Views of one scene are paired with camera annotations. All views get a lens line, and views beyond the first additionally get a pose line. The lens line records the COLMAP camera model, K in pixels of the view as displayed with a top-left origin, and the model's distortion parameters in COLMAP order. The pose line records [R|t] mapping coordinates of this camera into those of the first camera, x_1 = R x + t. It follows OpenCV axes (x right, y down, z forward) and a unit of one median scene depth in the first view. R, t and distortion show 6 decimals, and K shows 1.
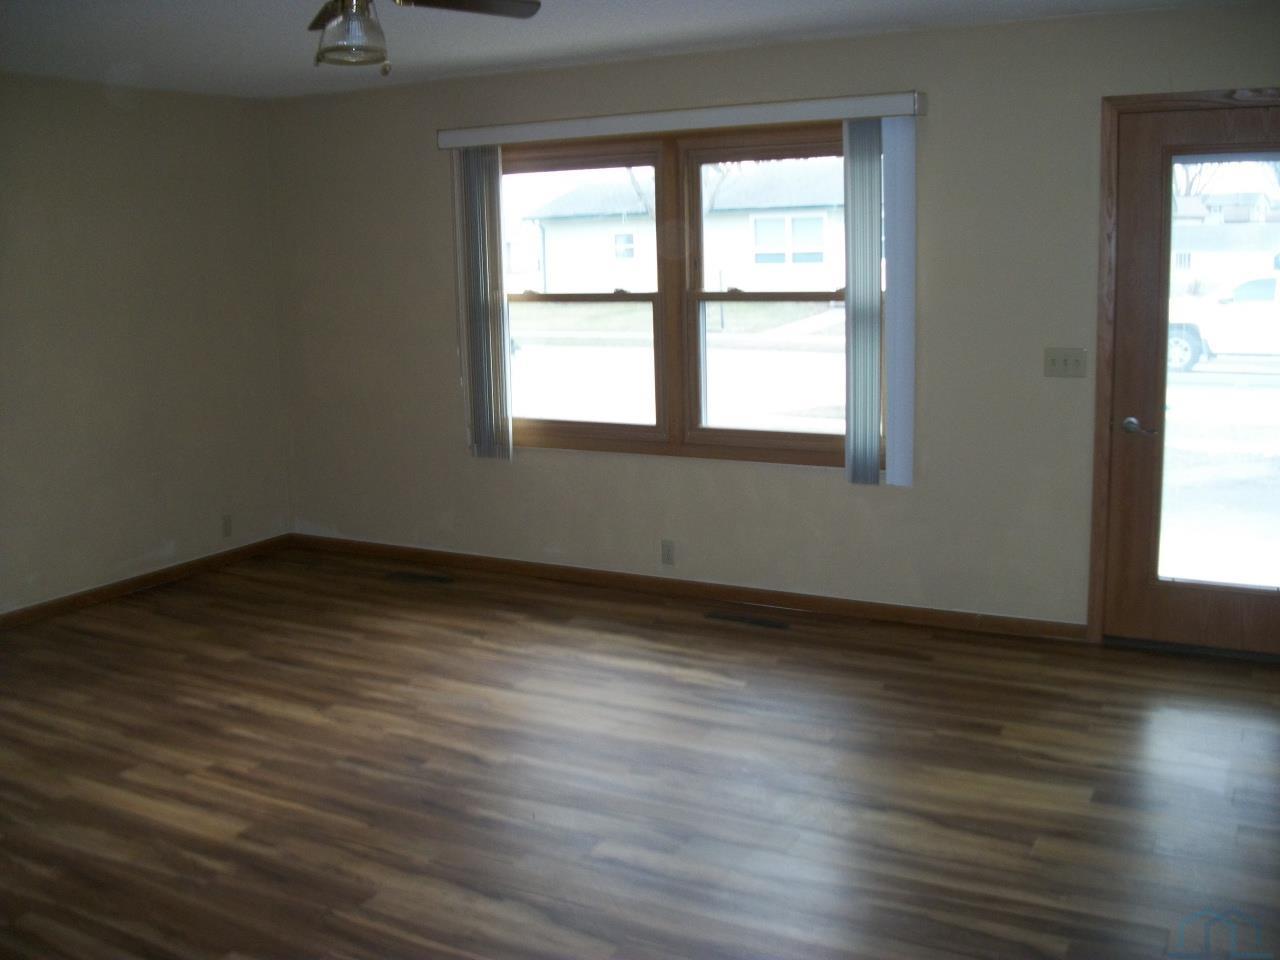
lens RADIAL K [[1199.7, 0, 645.9], [0, 1199.7, 478.9], [0, 0, 1]] dist [-0.092648, 0.000000]
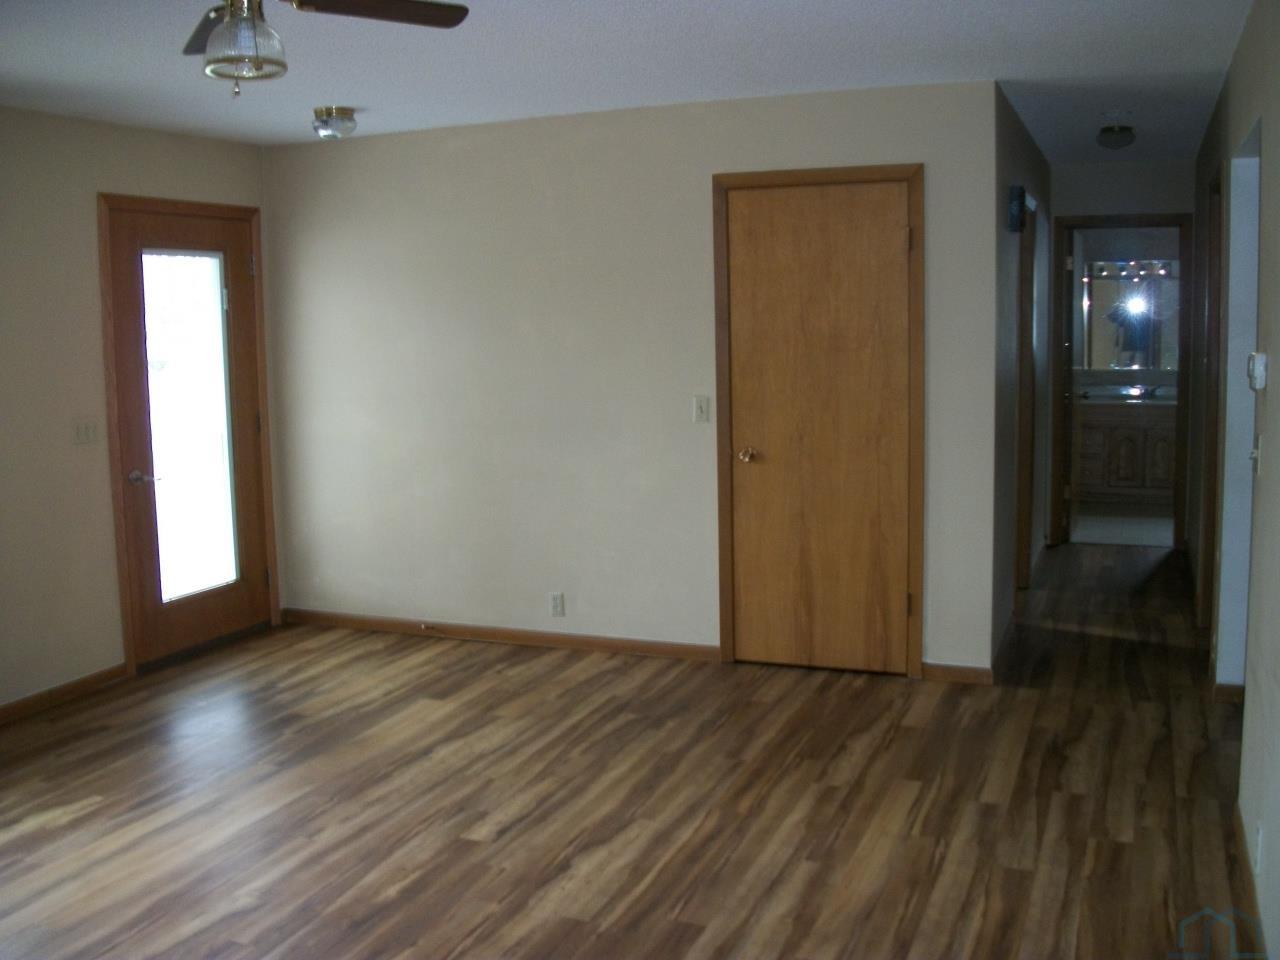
lens RADIAL K [[1199.7, 0, 645.3], [0, 1199.7, 477.3], [0, 0, 1]] dist [-0.092648, 0.000000]
pose [[-0.071037, -0.111020, 0.991276, -0.924242], [0.202813, 0.971420, 0.123330, -0.103393], [-0.976637, 0.209805, -0.046491, 0.680644]]
